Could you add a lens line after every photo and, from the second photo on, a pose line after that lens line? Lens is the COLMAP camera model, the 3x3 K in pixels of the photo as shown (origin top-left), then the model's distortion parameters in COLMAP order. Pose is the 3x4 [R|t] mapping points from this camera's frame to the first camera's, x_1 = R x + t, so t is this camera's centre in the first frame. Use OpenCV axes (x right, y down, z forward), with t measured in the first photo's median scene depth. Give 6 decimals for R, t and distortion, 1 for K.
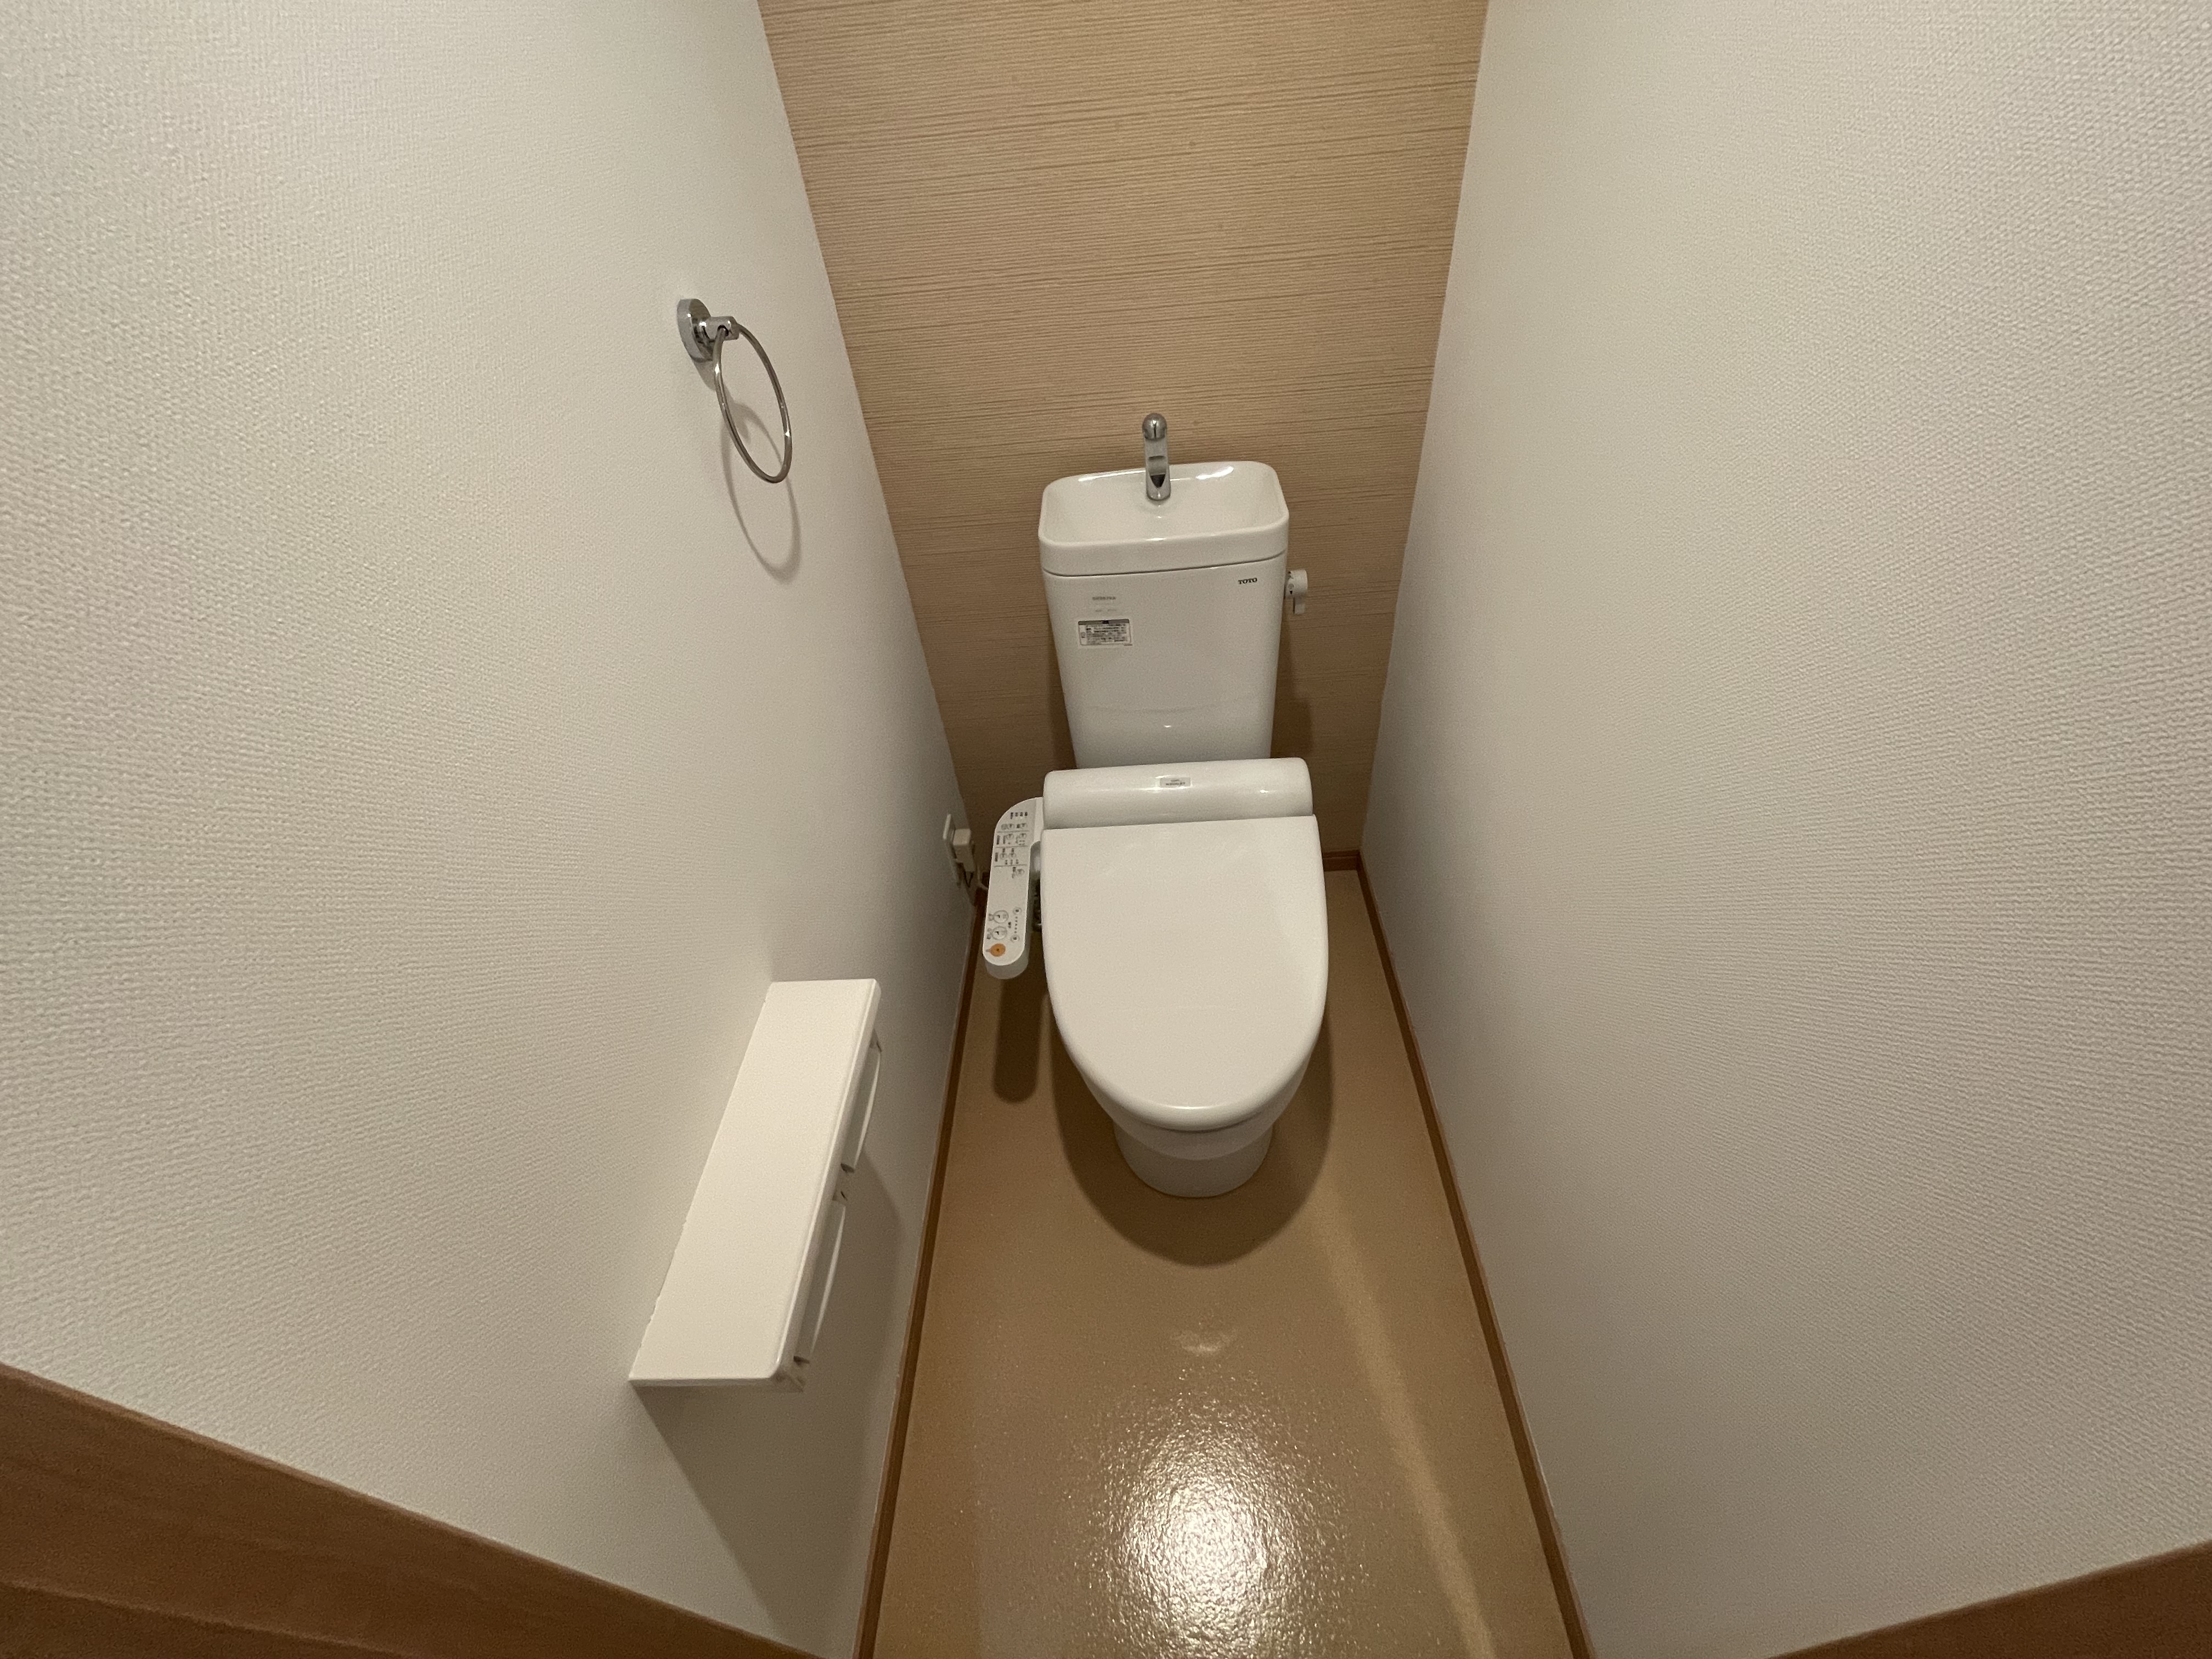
lens RADIAL K [[896.9, 0, 1106.4], [0, 896.9, 829.7], [0, 0, 1]] dist [0.000882, -0.000123]
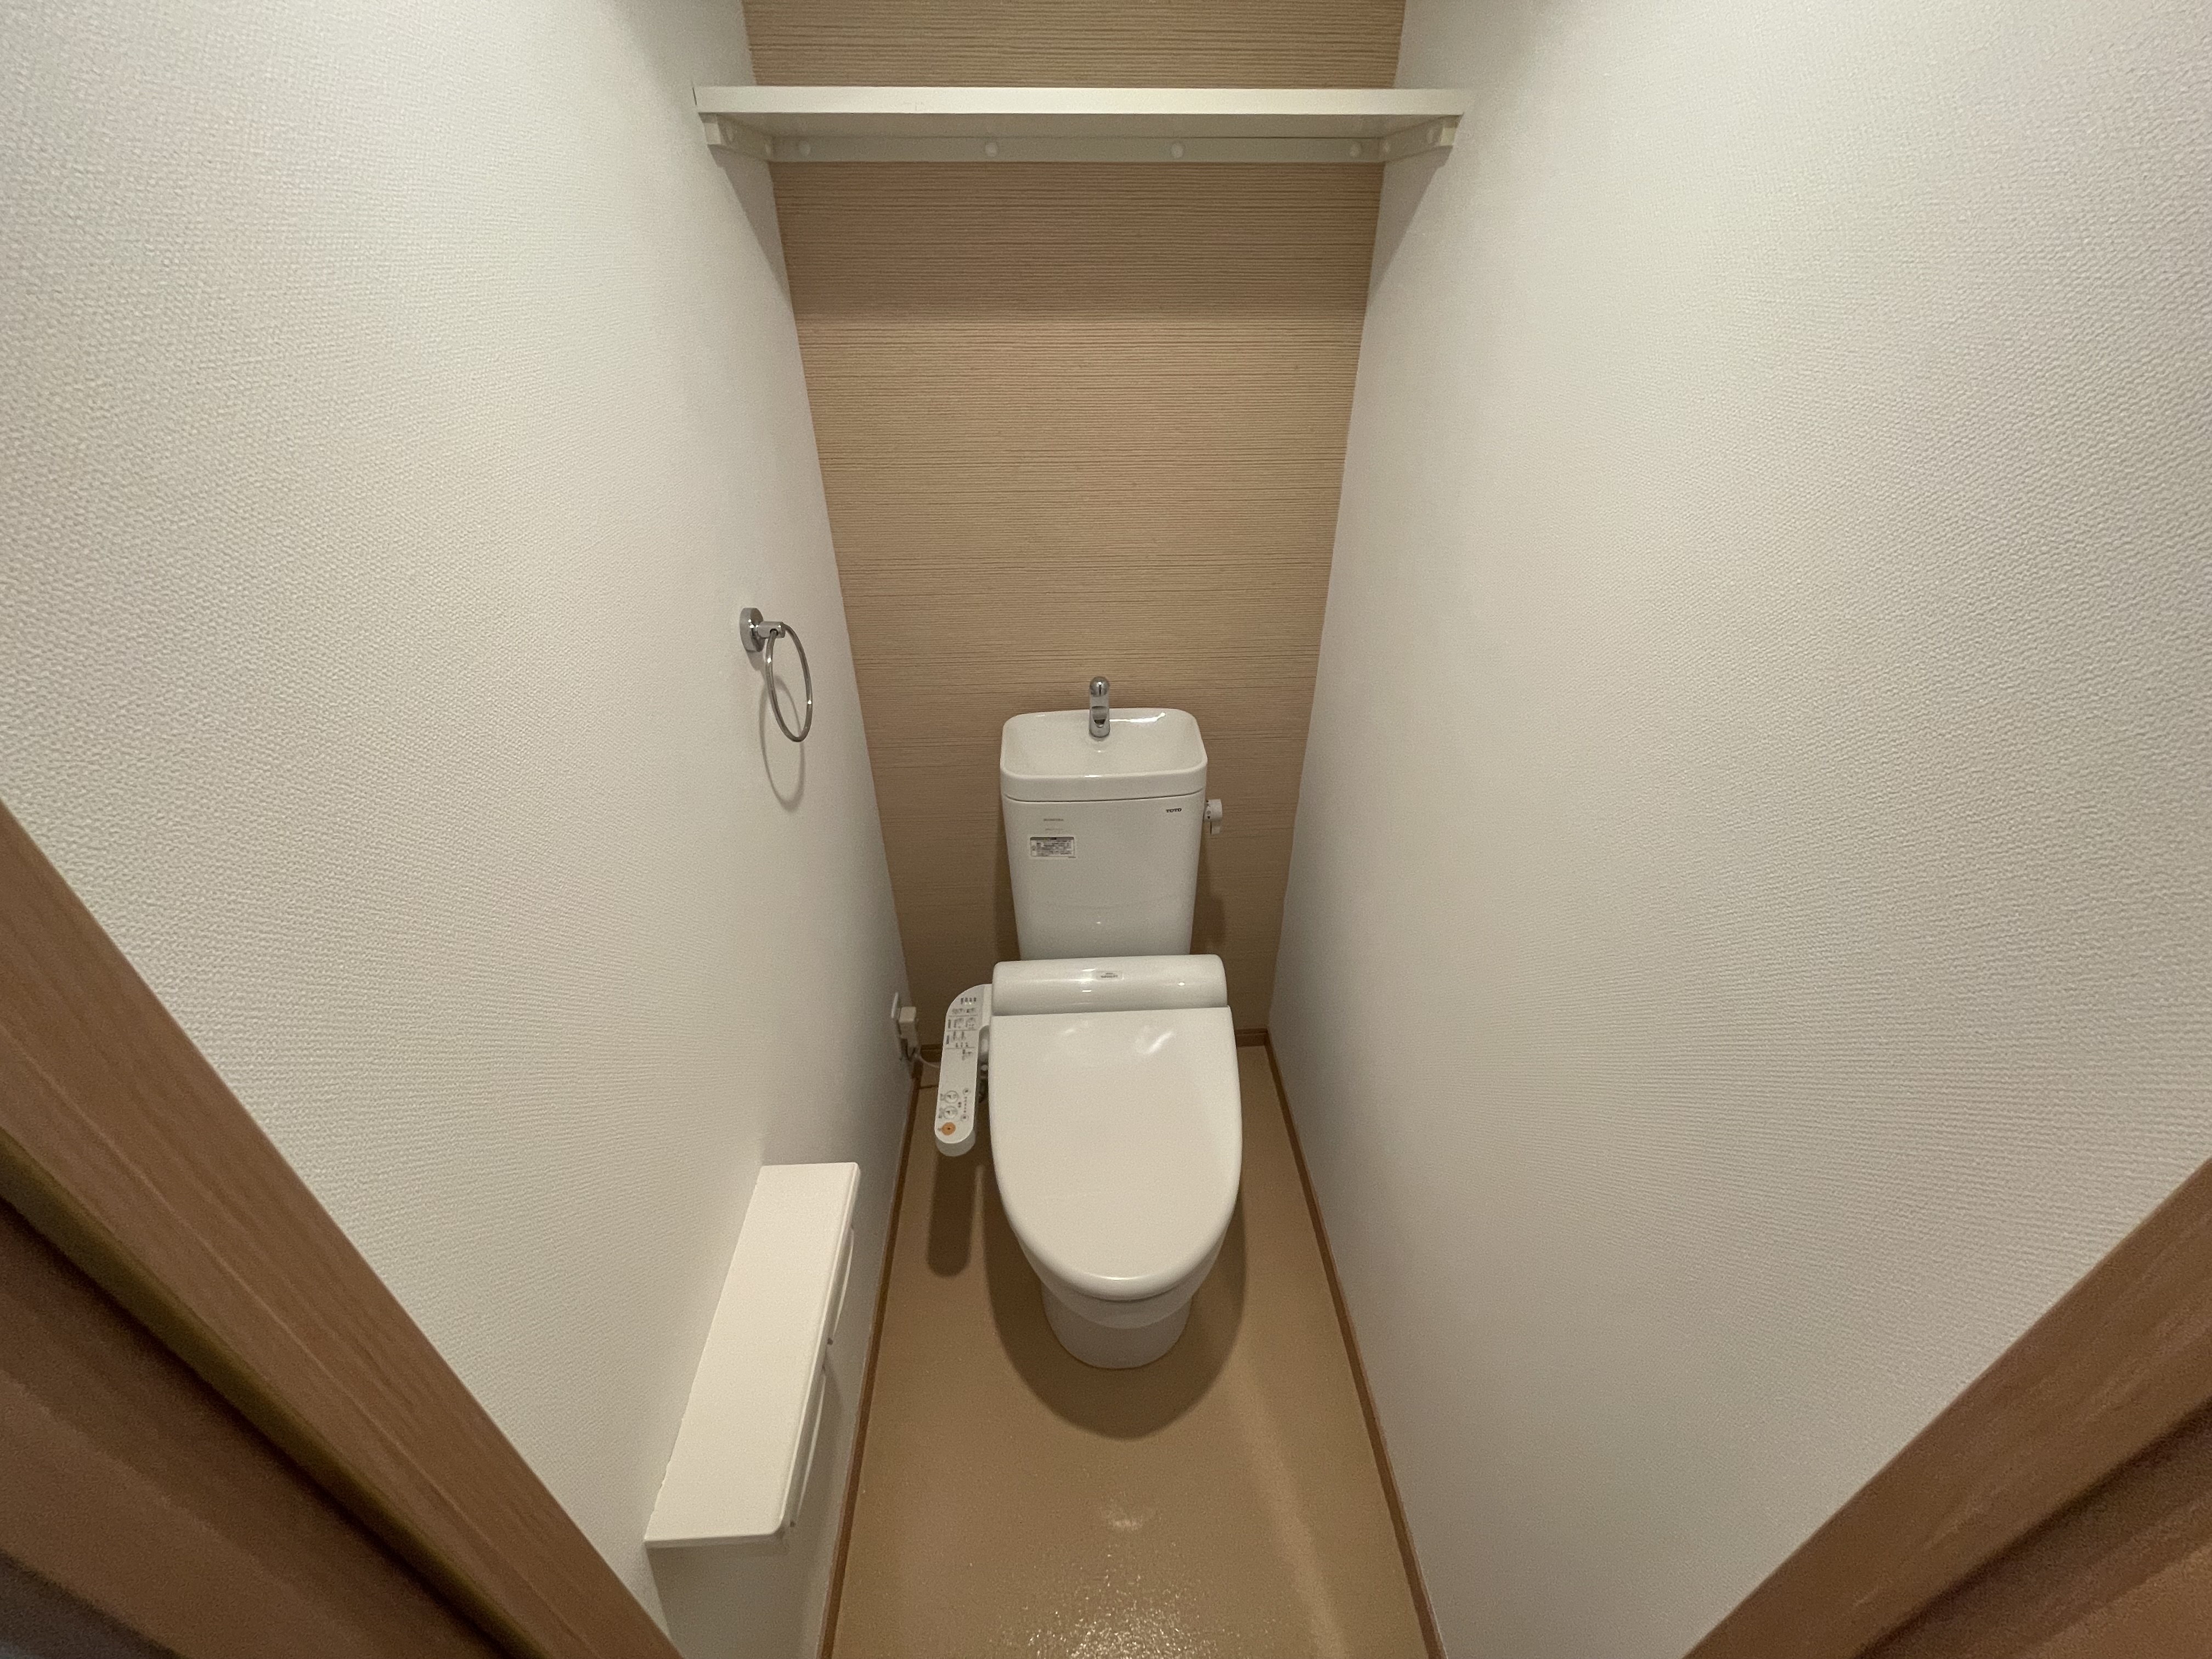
lens RADIAL K [[896.9, 0, 1105.3], [0, 896.9, 829.9], [0, 0, 1]] dist [0.000882, -0.000123]
pose [[0.994876, 0.032769, 0.095649, -0.045935], [-0.016662, 0.986224, -0.164572, -0.049315], [-0.099724, 0.162135, 0.981717, -0.161454]]
